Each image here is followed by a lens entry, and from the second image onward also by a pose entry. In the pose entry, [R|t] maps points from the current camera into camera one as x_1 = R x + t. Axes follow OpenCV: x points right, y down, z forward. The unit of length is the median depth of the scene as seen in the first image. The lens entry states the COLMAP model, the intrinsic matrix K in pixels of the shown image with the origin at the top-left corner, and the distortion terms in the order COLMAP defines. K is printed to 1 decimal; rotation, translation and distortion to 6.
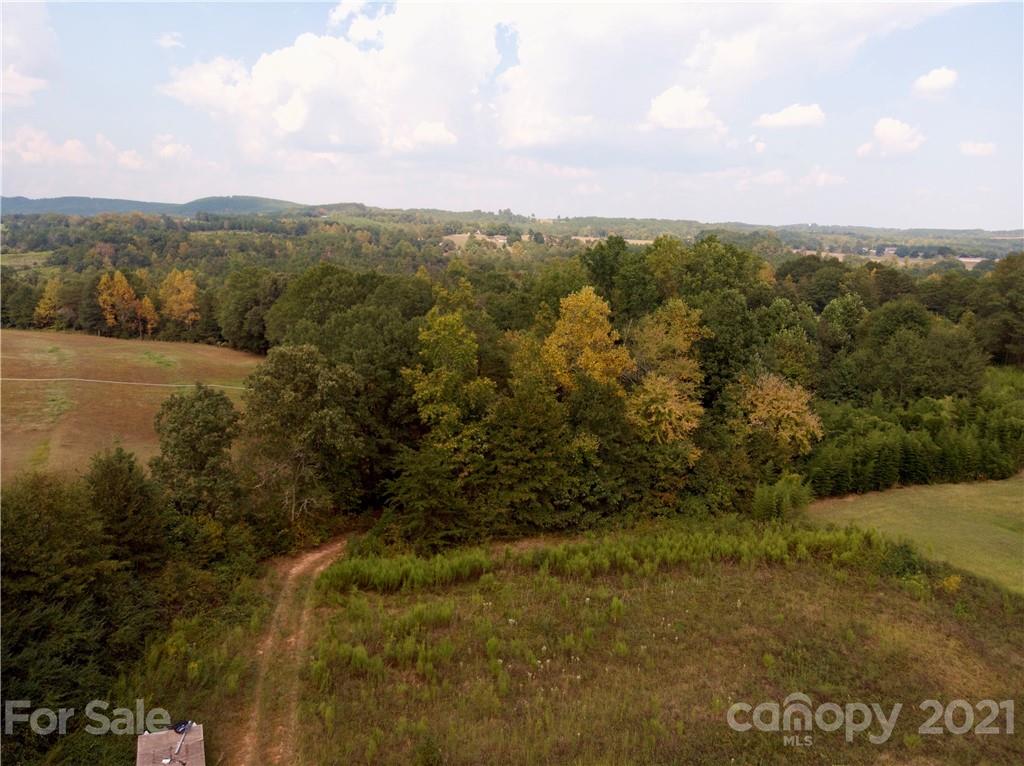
lens RADIAL K [[759.2, 0, 512.0], [0, 759.2, 383.0], [0, 0, 1]] dist [-0.007234, 0.010894]
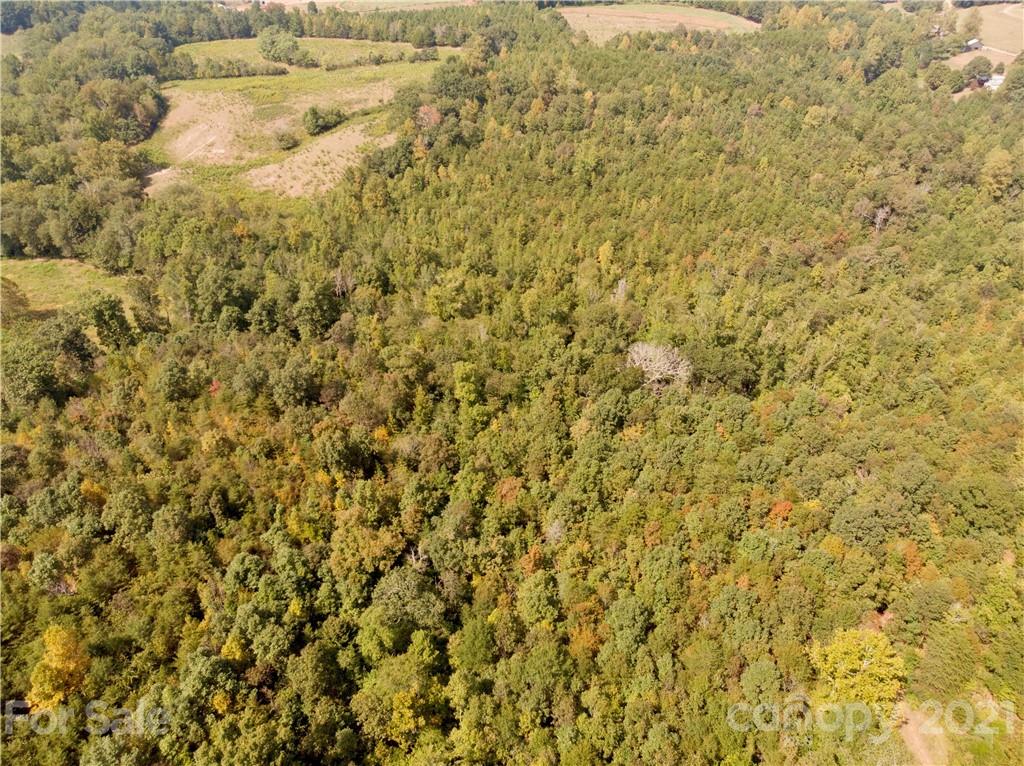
lens RADIAL K [[759.2, 0, 512.0], [0, 759.2, 383.0], [0, 0, 1]] dist [-0.007234, 0.010894]
pose [[0.826449, 0.302621, -0.474765, -0.043629], [-0.112574, 0.915054, 0.387303, -0.221584], [0.551642, -0.266640, 0.790313, 0.379390]]
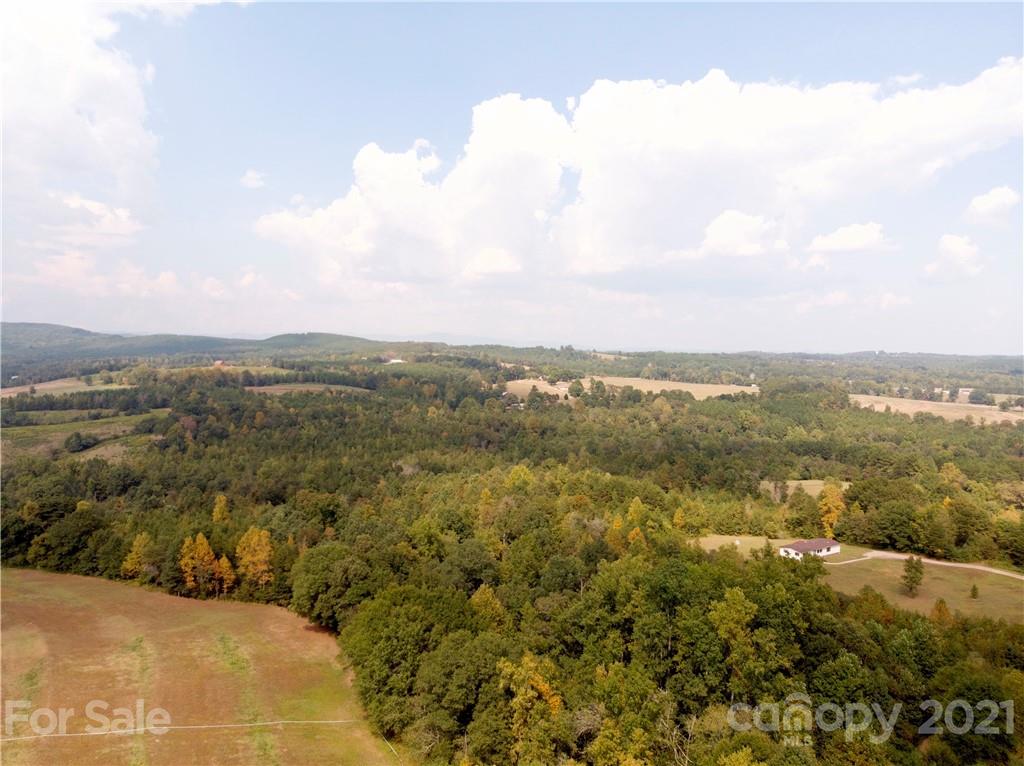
lens RADIAL K [[759.2, 0, 512.0], [0, 759.2, 383.0], [0, 0, 1]] dist [-0.007234, 0.010894]
pose [[0.996680, -0.004125, -0.081319, 0.000196], [-0.008810, 0.987391, -0.158056, -0.064199], [0.080946, 0.158248, 0.984076, -0.013215]]
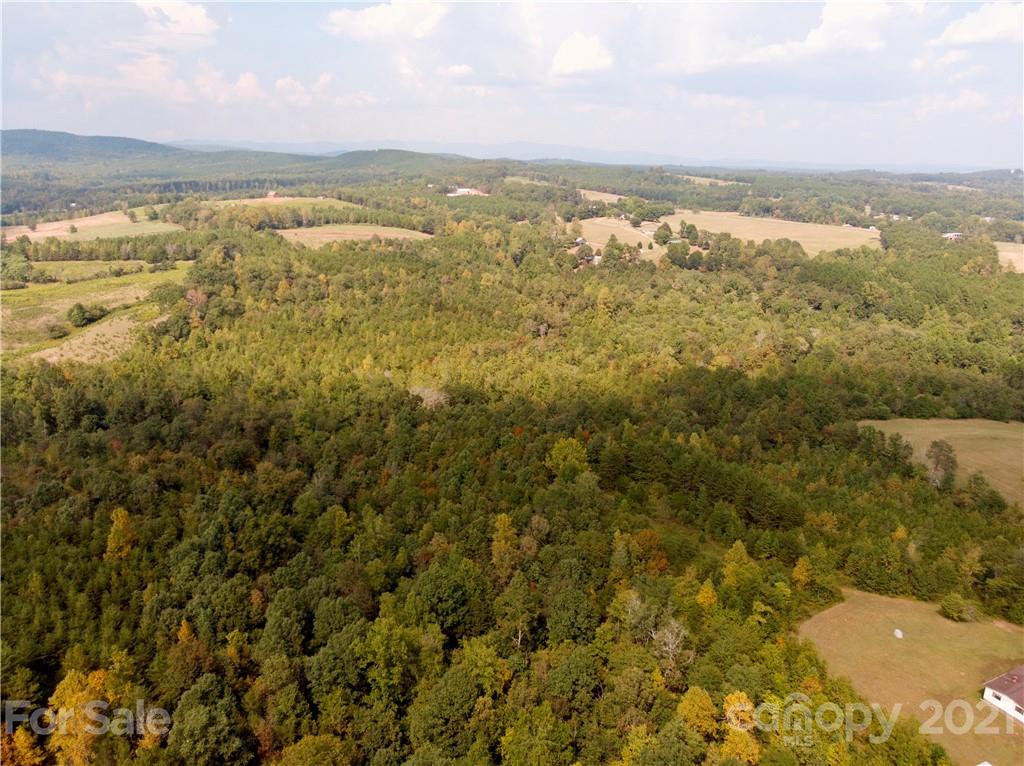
lens RADIAL K [[759.2, 0, 512.0], [0, 759.2, 383.0], [0, 0, 1]] dist [-0.007234, 0.010894]
pose [[0.981680, 0.051004, -0.183586, 0.002911], [-0.035632, 0.995651, 0.086081, -0.157677], [0.187178, -0.077963, 0.979227, 0.169818]]
